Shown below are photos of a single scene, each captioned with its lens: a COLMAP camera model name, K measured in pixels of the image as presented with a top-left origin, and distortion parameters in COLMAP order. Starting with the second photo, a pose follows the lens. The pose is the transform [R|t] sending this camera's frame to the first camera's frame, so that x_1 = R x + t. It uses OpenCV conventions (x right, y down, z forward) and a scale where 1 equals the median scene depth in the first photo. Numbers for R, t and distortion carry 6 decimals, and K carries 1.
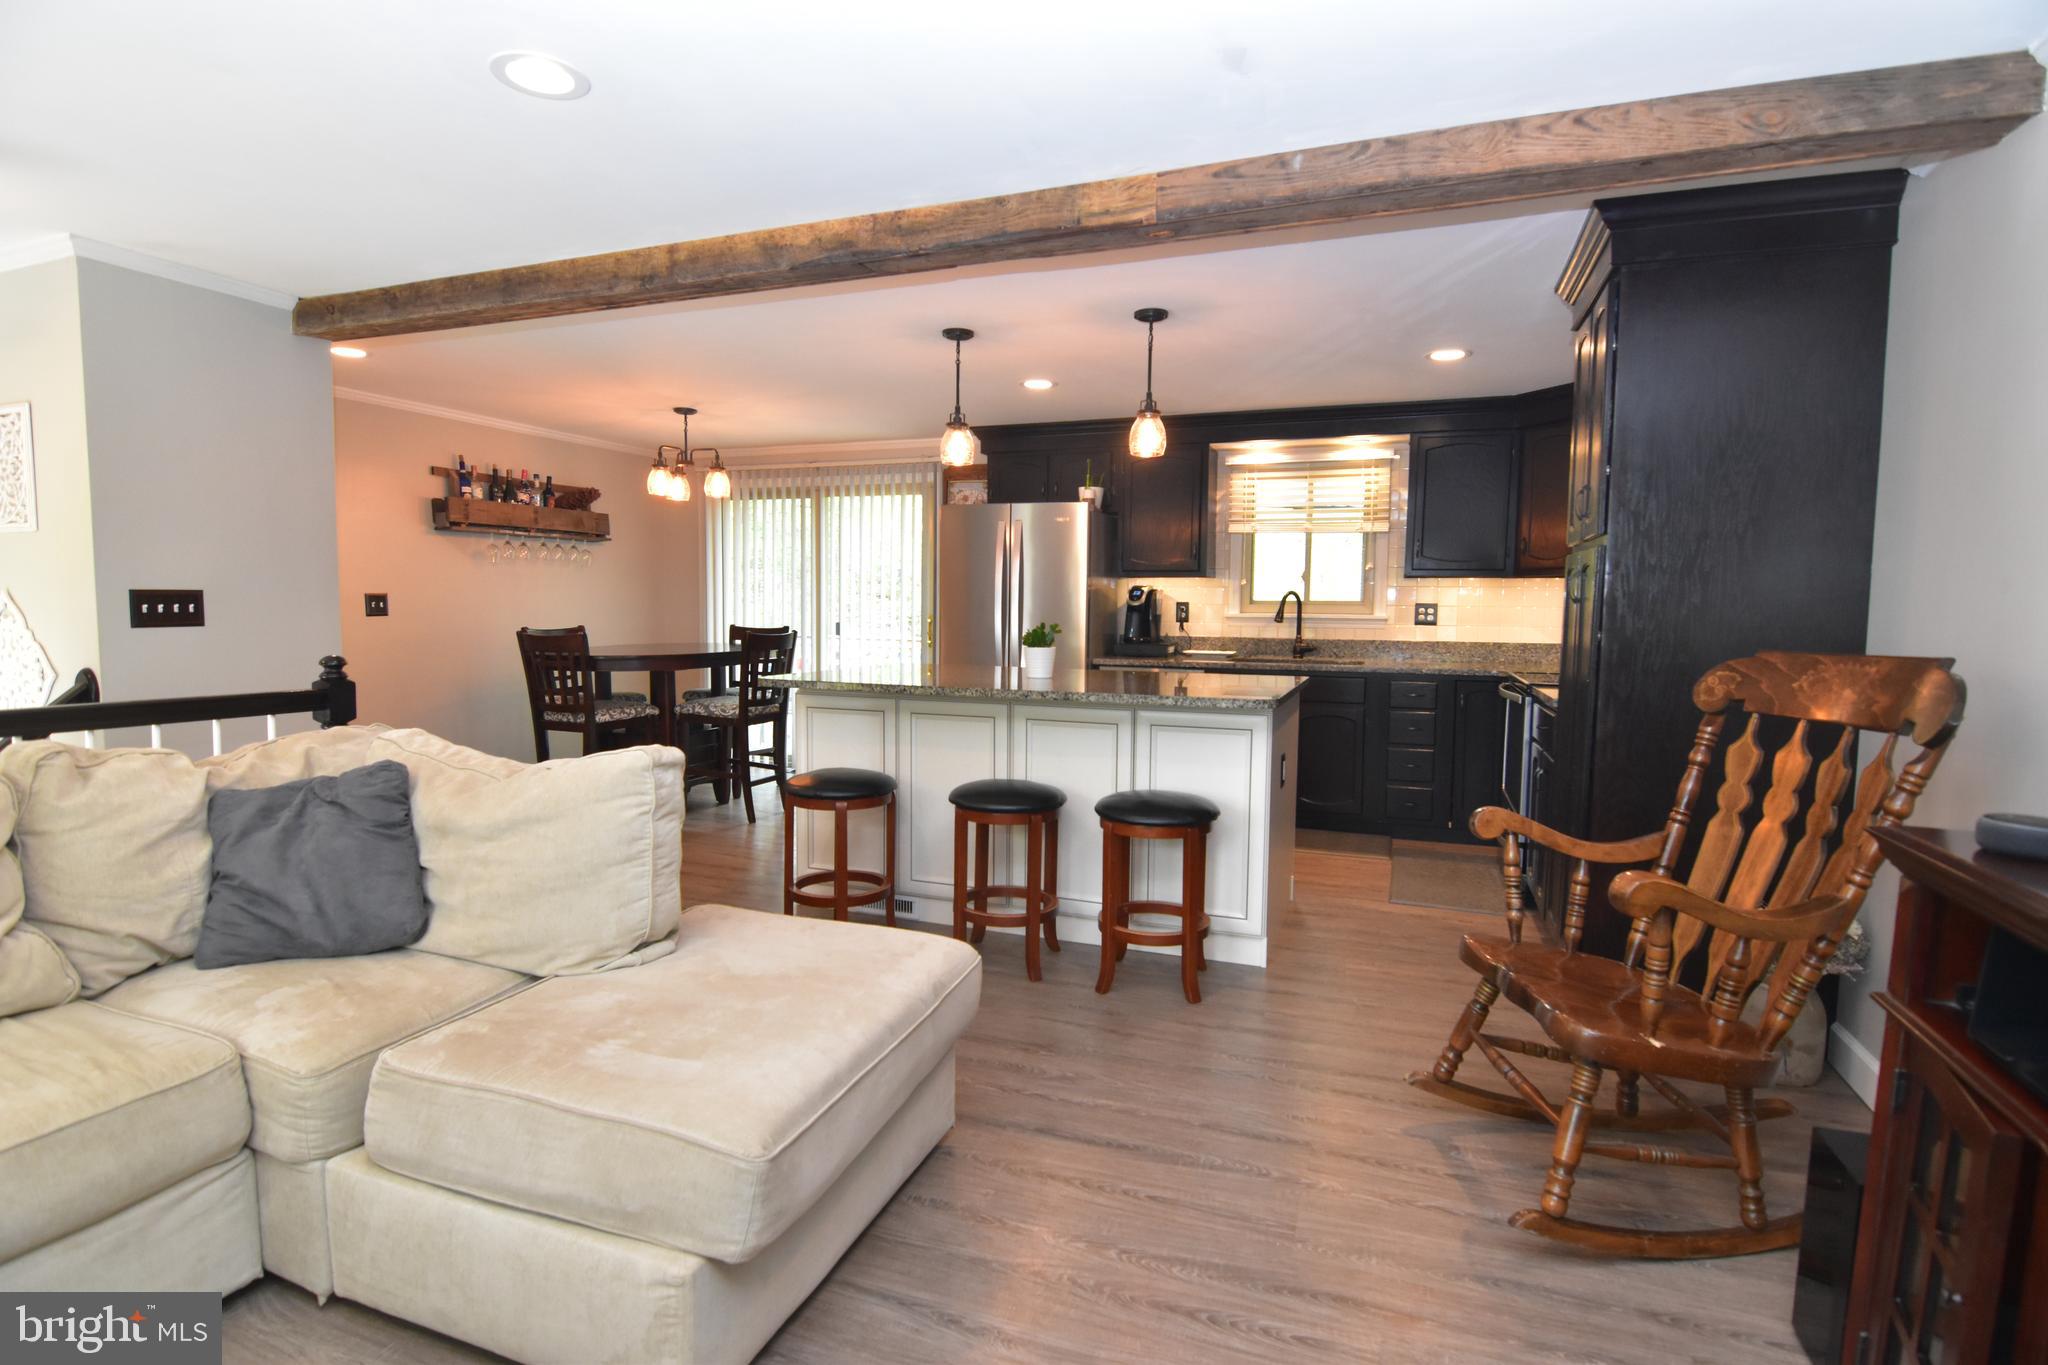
lens RADIAL K [[984.8, 0, 1016.0], [0, 984.8, 686.8], [0, 0, 1]] dist [0.001619, -0.000033]
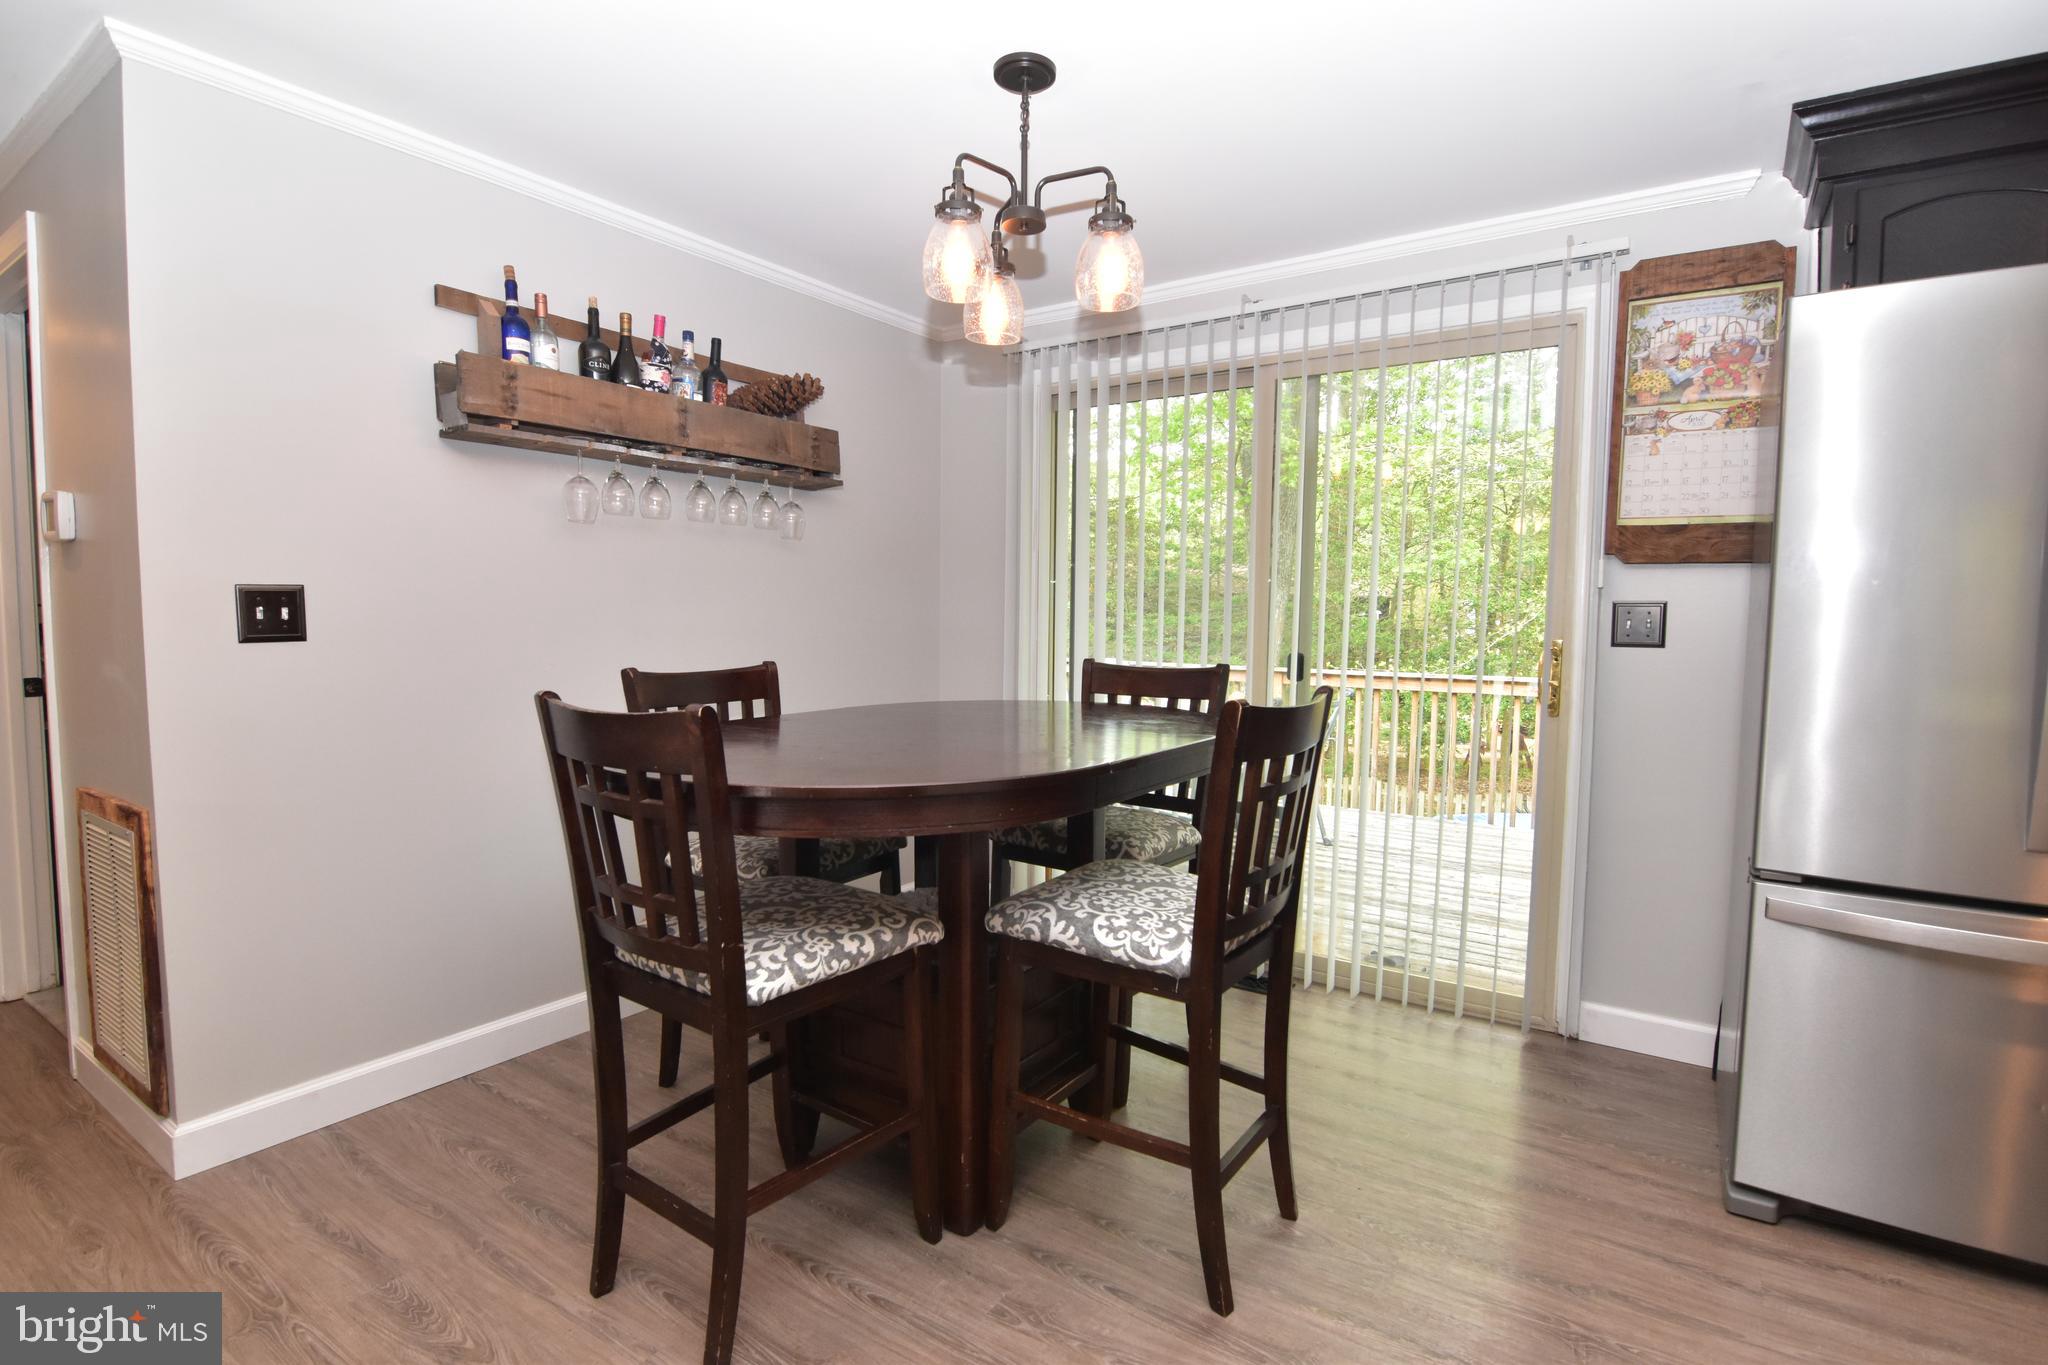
lens RADIAL K [[953.1, 0, 1030.4], [0, 953.1, 686.6], [0, 0, 1]] dist [-0.001773, -0.000179]
pose [[0.975831, 0.011567, -0.218222, -0.250352], [-0.015624, 0.999736, -0.016875, -0.049034], [0.217969, 0.019876, 0.975753, 0.652647]]
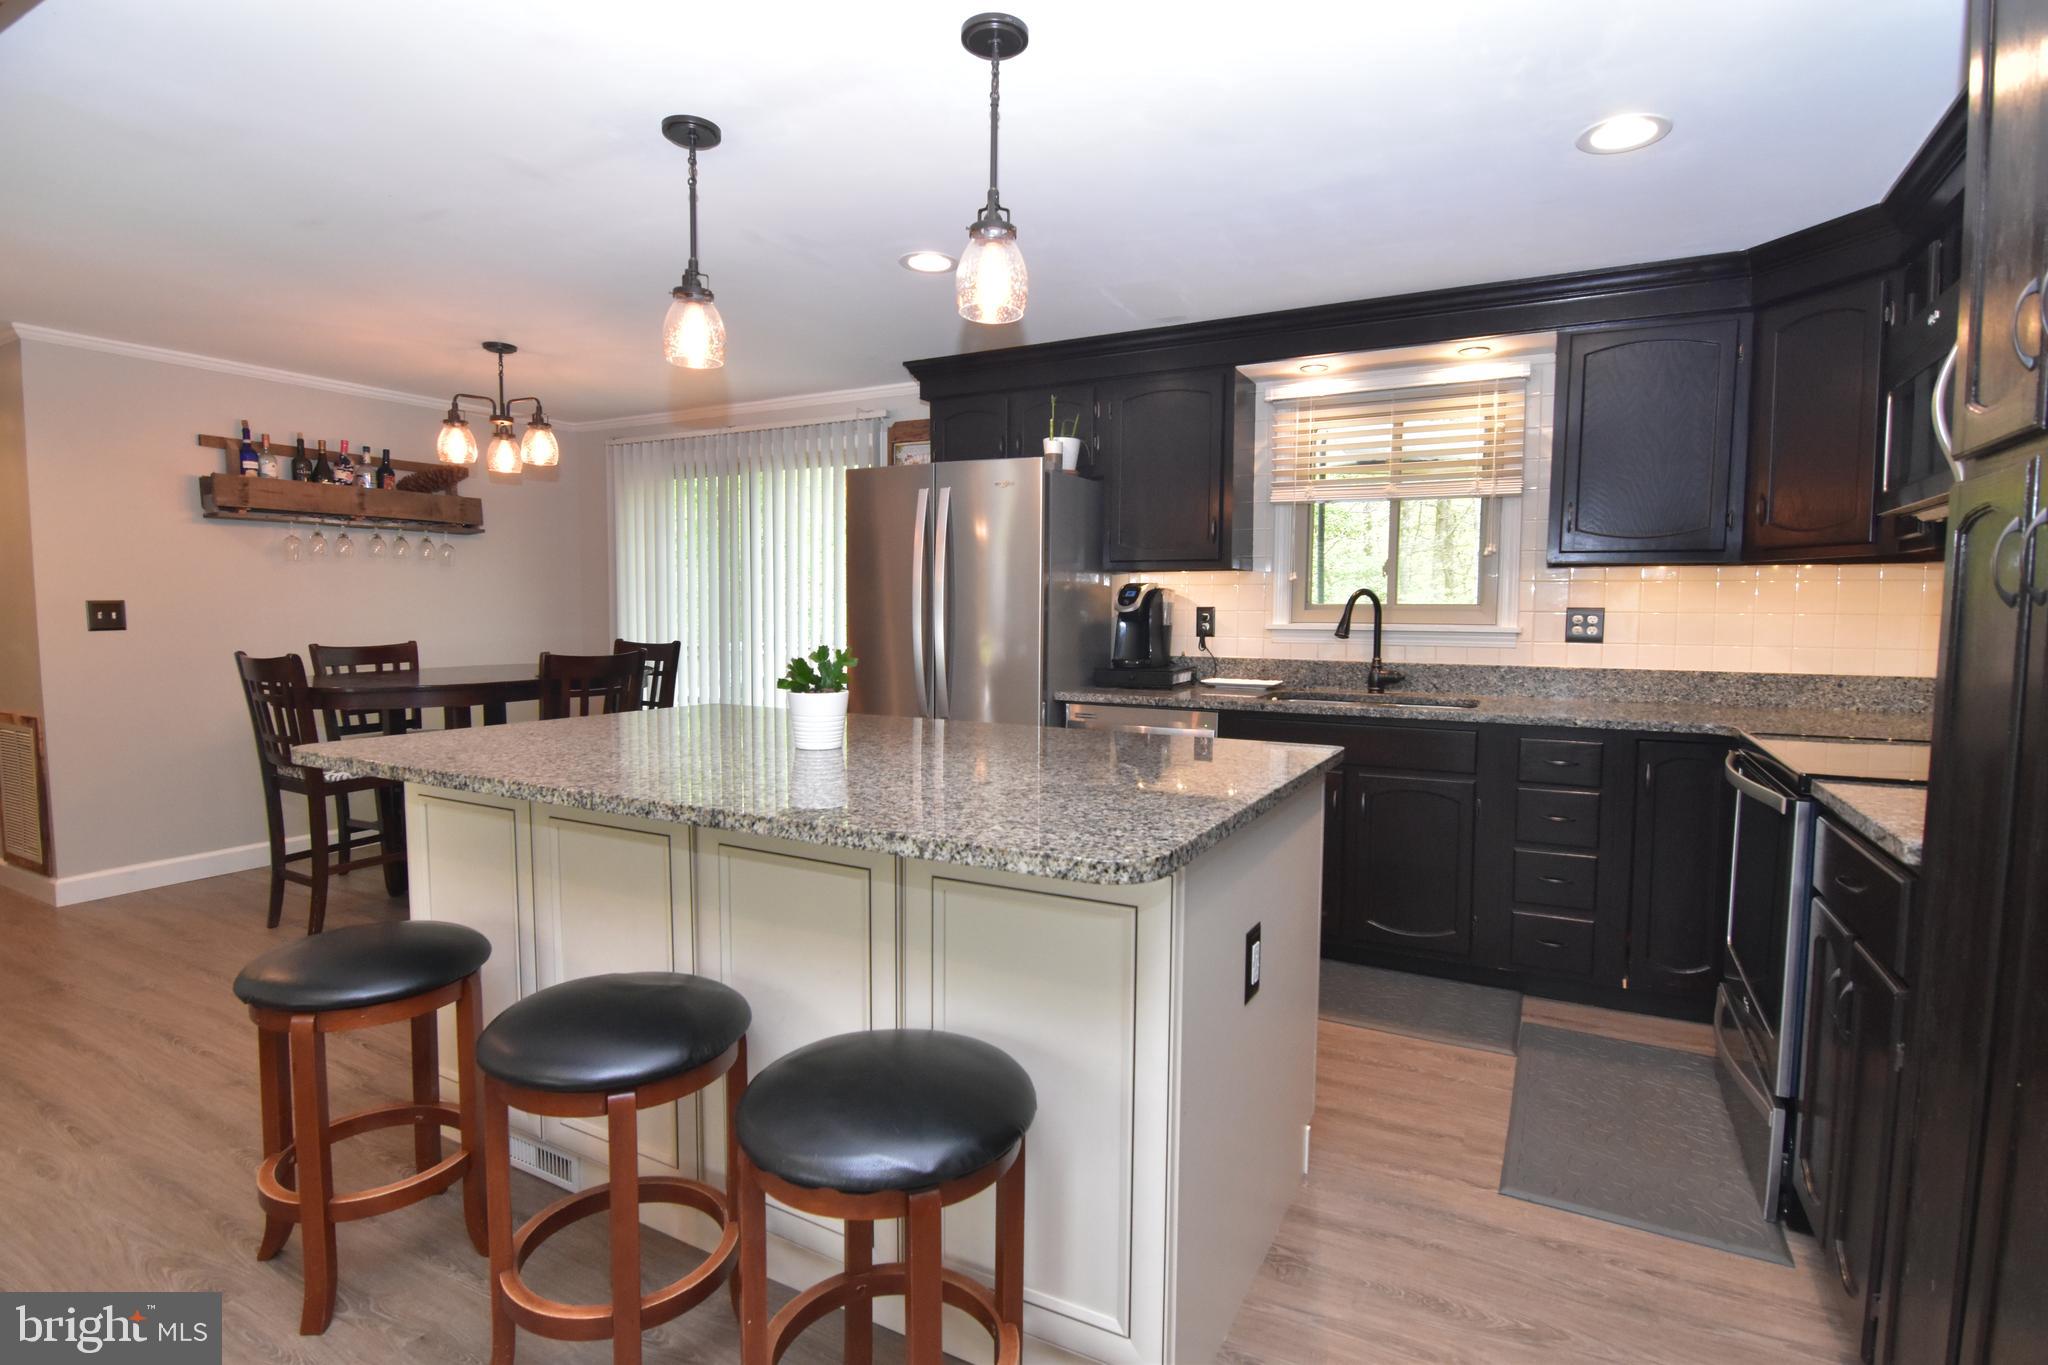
lens RADIAL K [[989.9, 0, 1024.0], [0, 989.9, 682.5], [0, 0, 1]] dist [-0.004809, -0.001137]
pose [[0.991187, 0.005698, -0.132350, 0.142642], [-0.007296, 0.999906, -0.011592, -0.026408], [0.132271, 0.012456, 0.991135, 0.323515]]
